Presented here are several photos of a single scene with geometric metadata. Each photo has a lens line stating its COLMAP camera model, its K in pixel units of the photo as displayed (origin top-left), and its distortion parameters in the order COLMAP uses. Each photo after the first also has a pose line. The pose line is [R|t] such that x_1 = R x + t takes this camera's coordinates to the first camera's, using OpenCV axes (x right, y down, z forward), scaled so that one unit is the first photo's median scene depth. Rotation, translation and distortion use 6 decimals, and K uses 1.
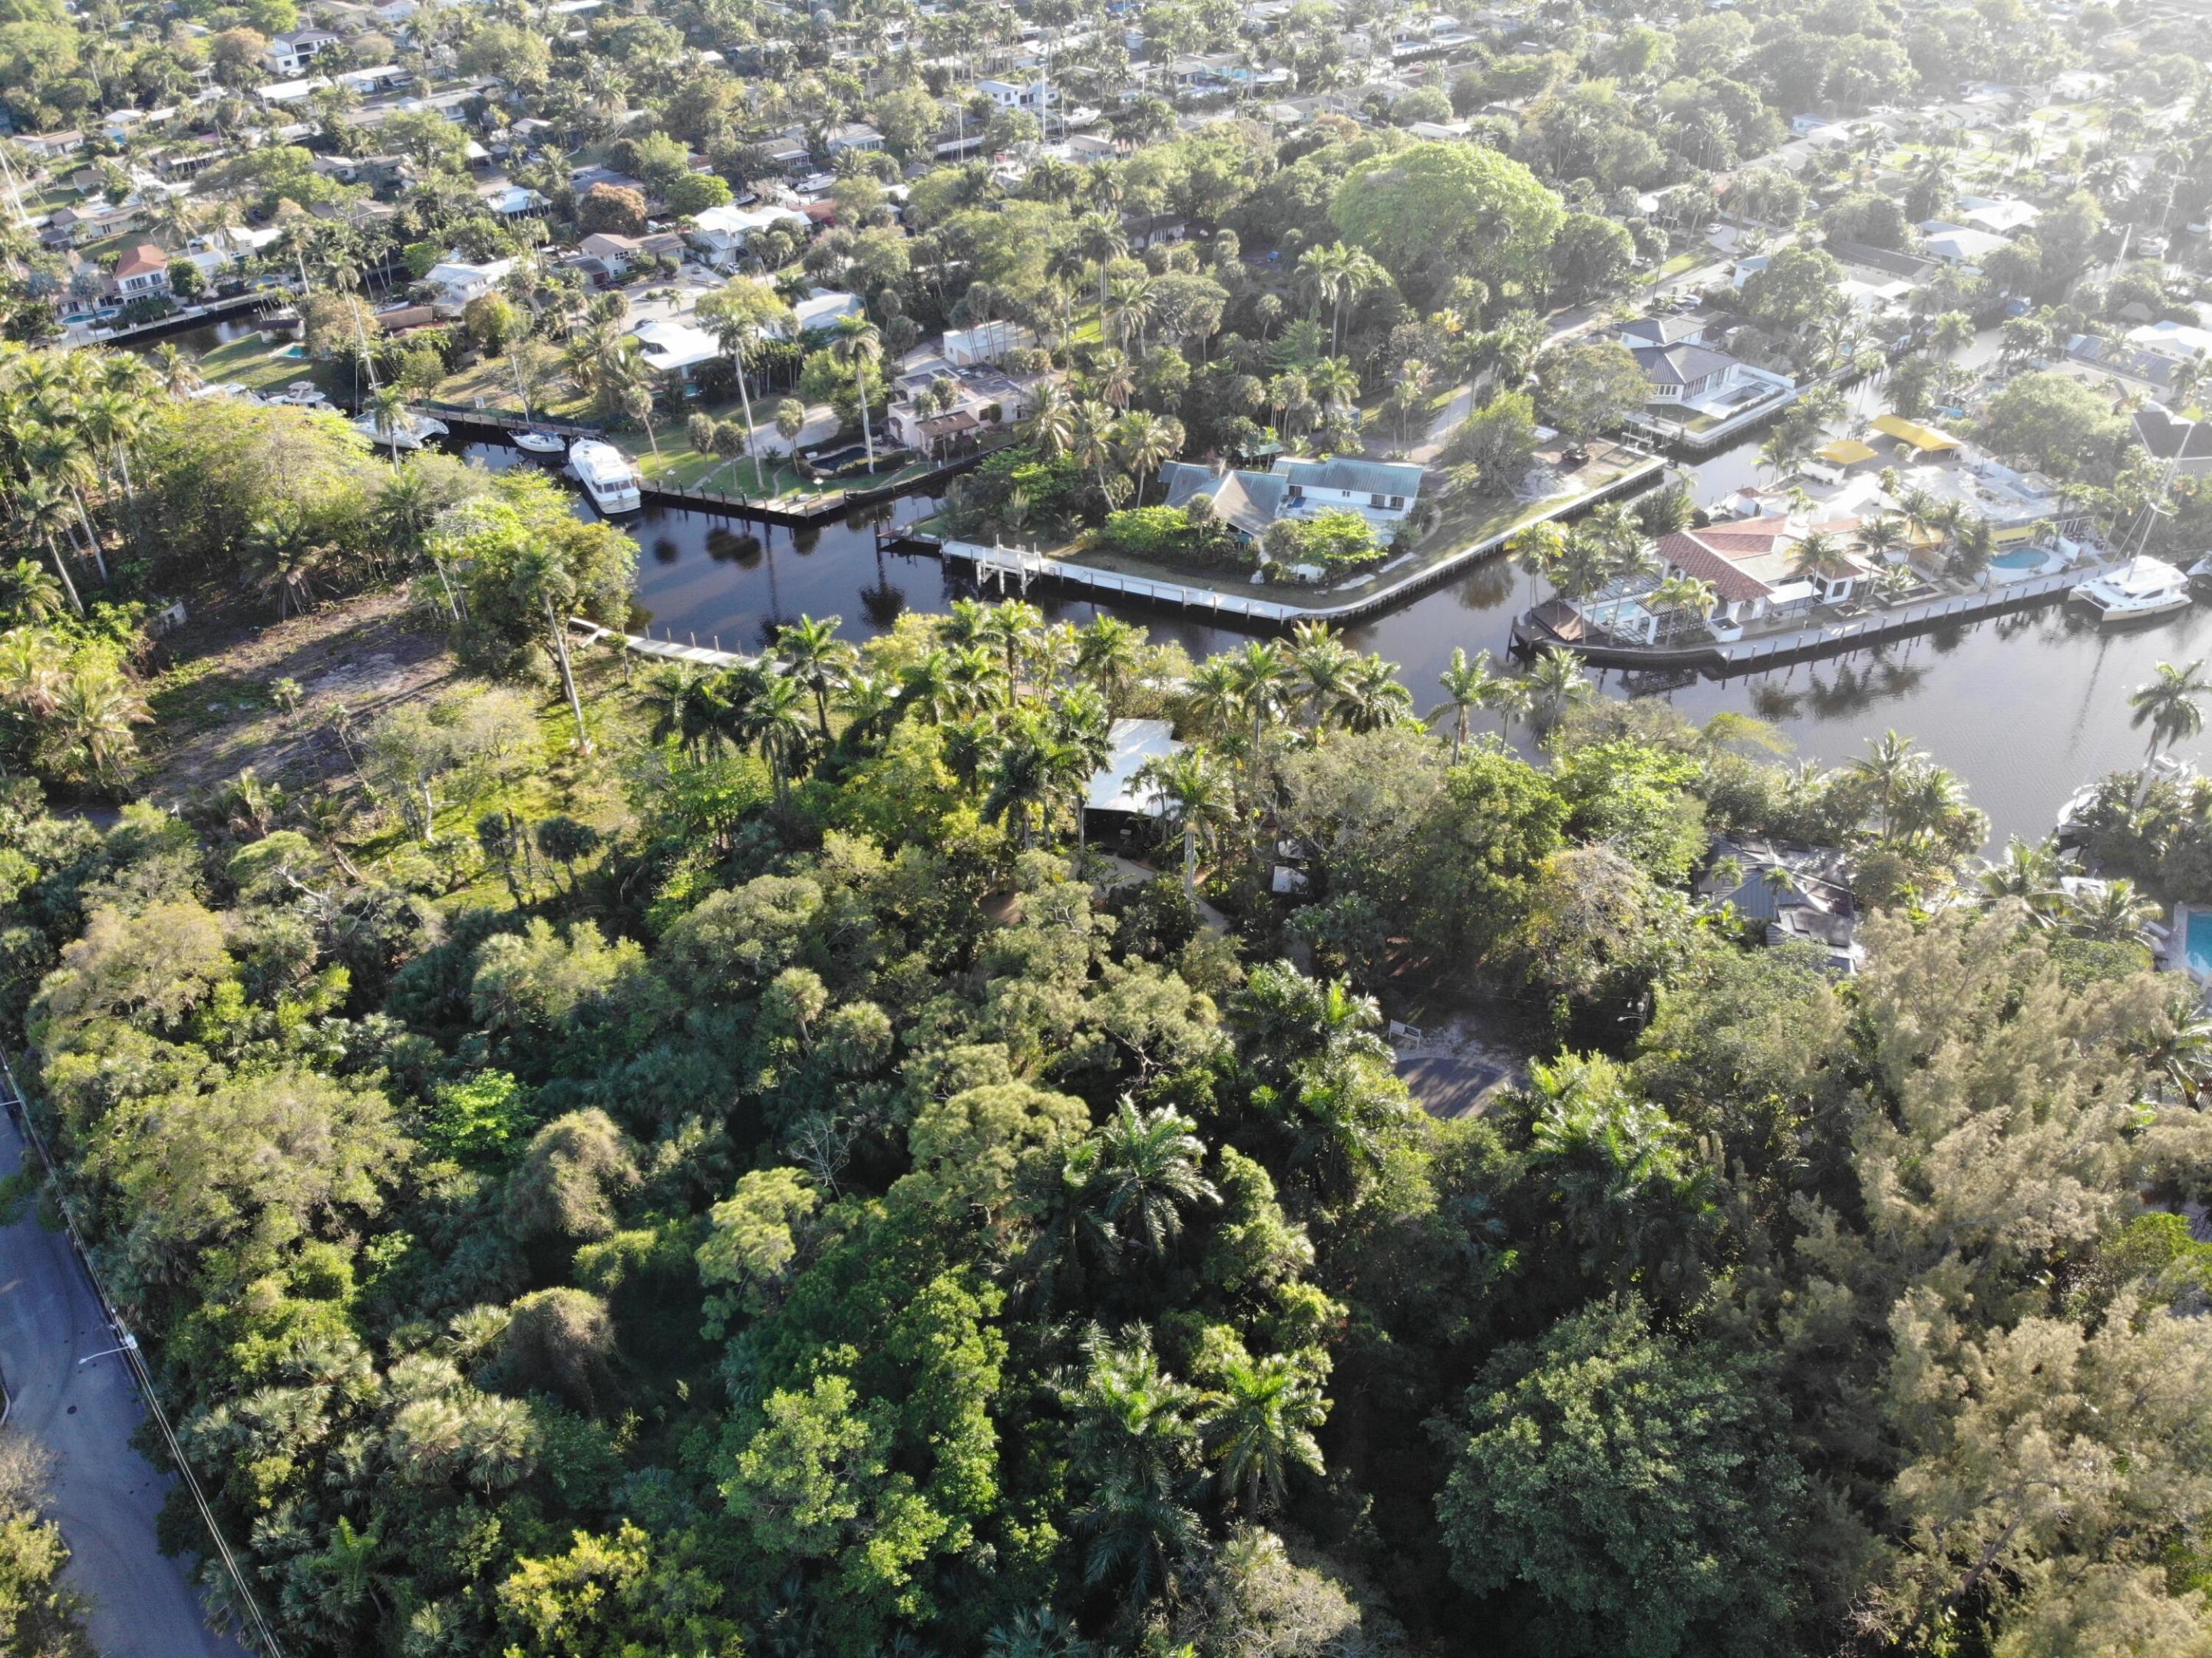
lens RADIAL K [[1606.9, 0, 1106.0], [0, 1606.9, 829.0], [0, 0, 1]] dist [0.046629, -0.149261]
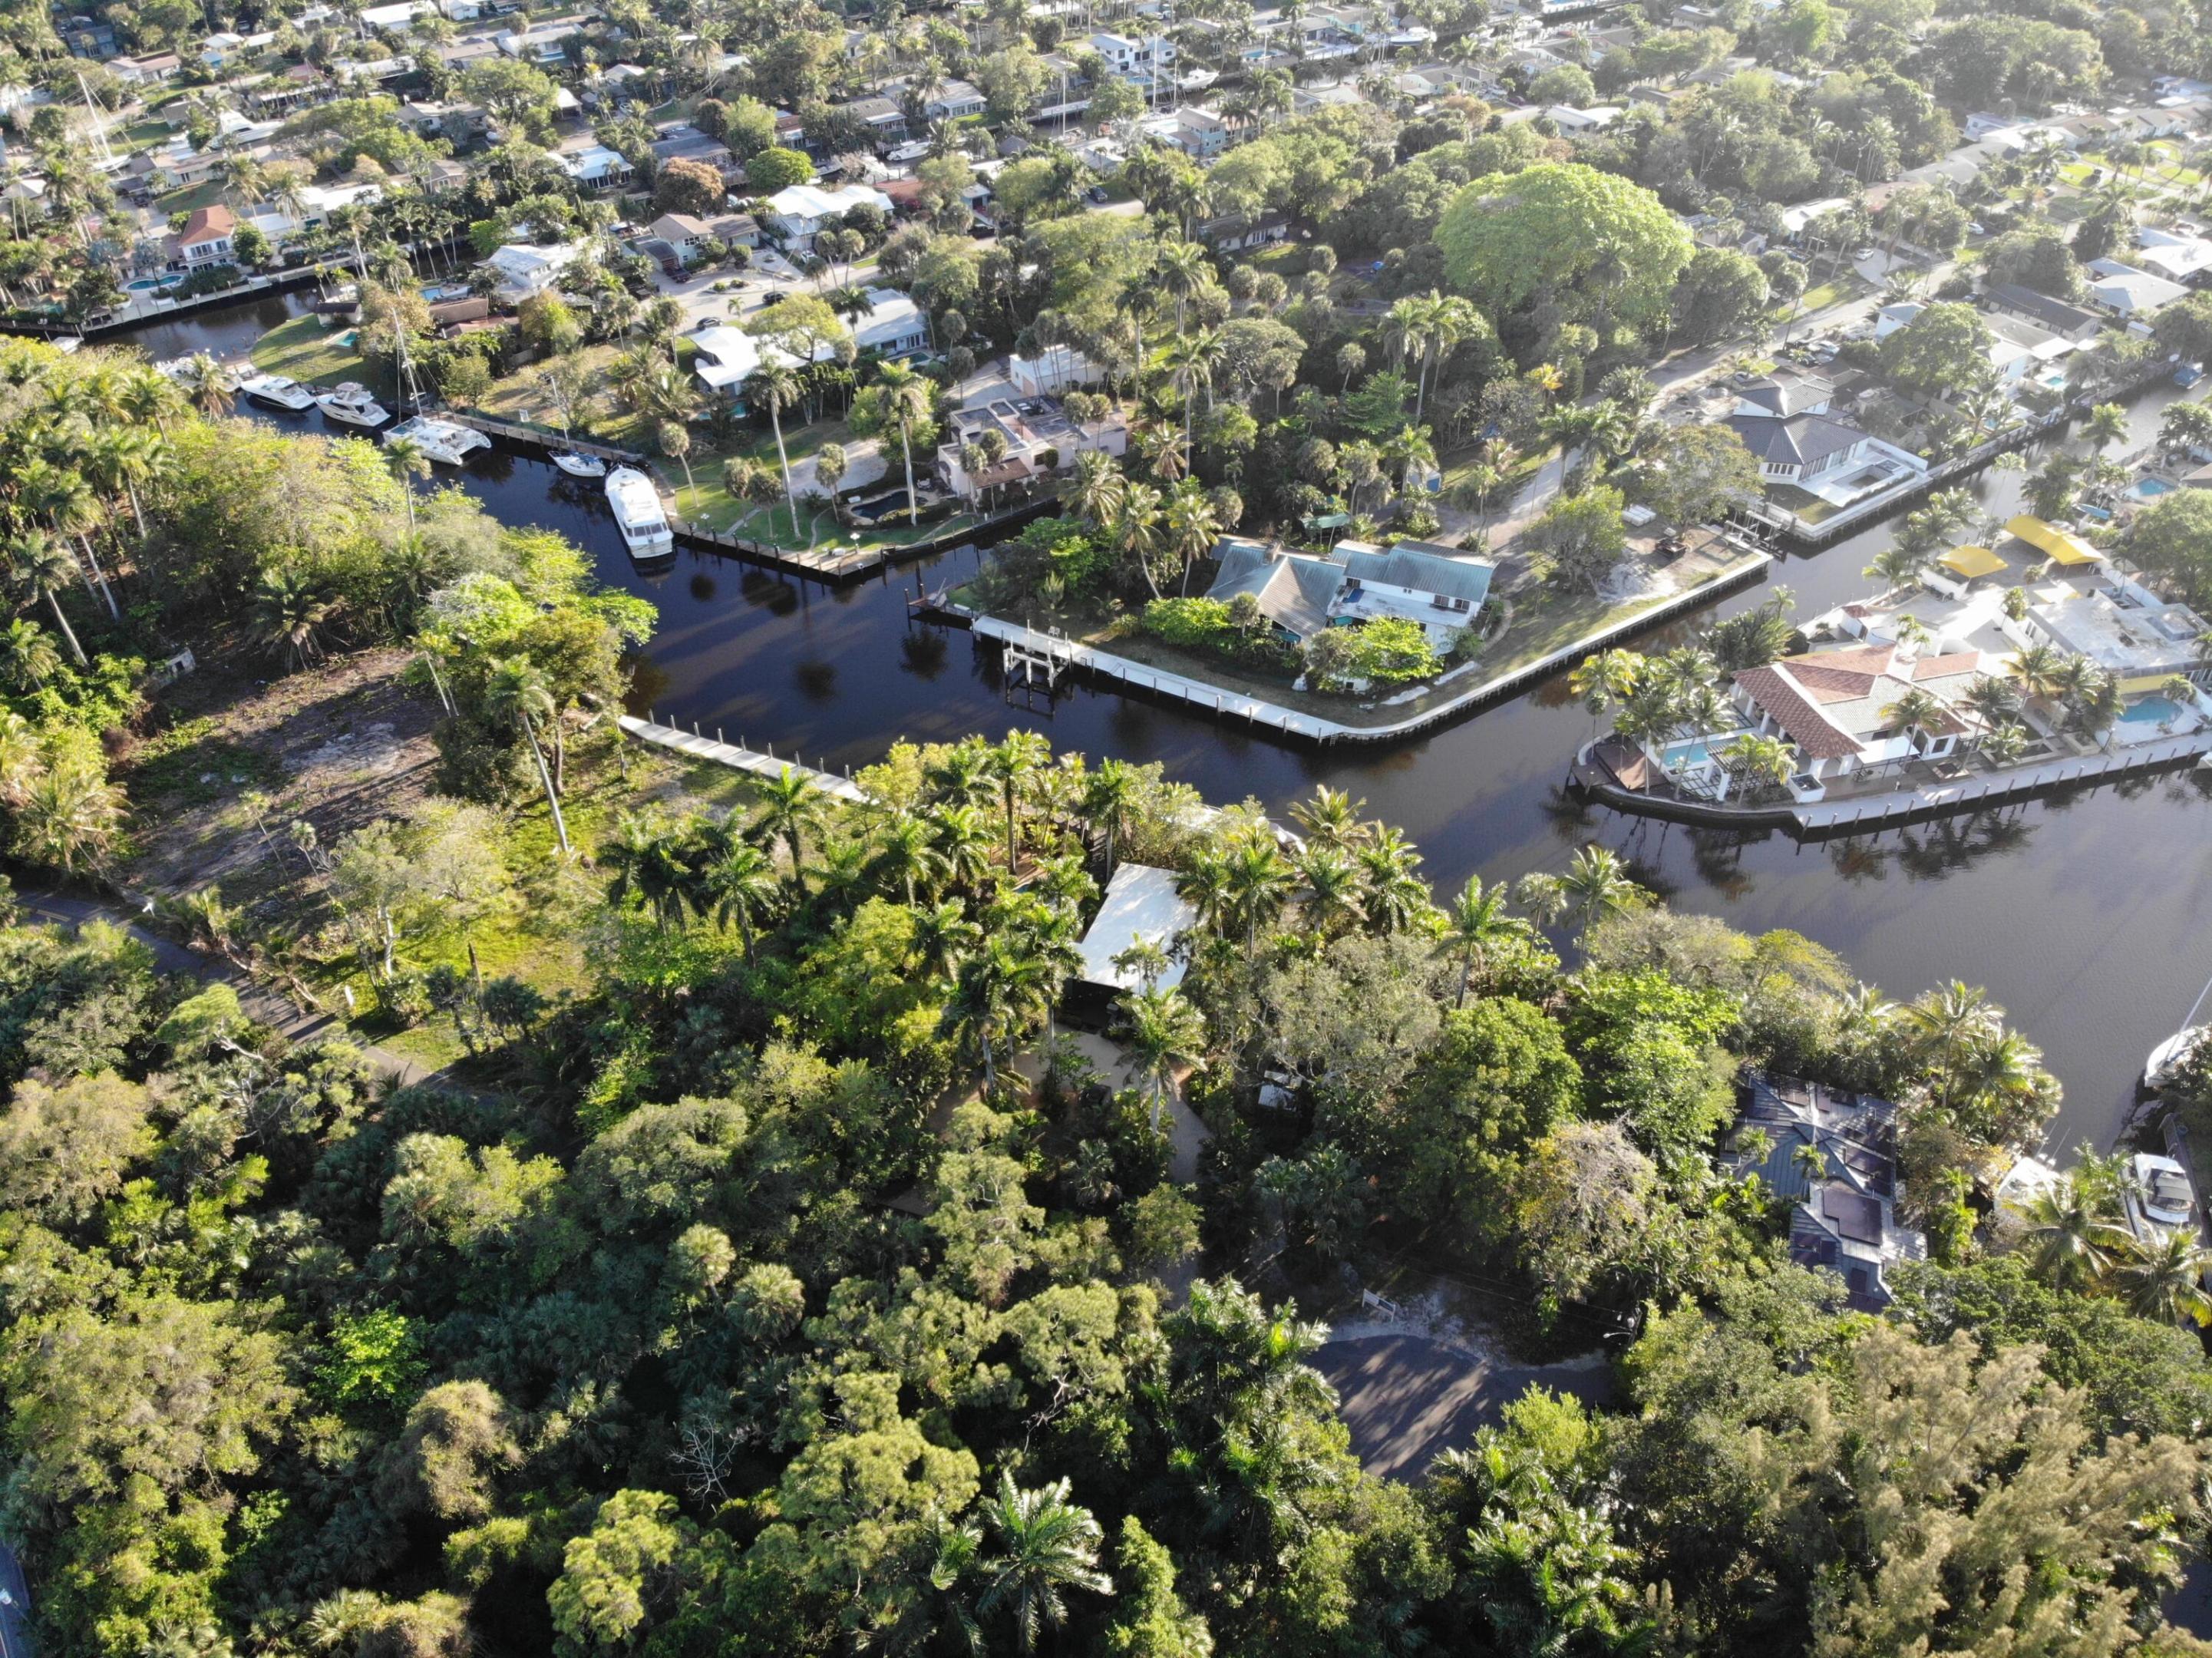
lens RADIAL K [[1606.9, 0, 1106.0], [0, 1606.9, 829.0], [0, 0, 1]] dist [0.046629, -0.149261]
pose [[0.995414, 0.066371, -0.068897, 0.051125], [-0.061775, 0.995851, 0.066821, -0.127805], [0.073046, -0.062258, 0.995383, 0.059195]]
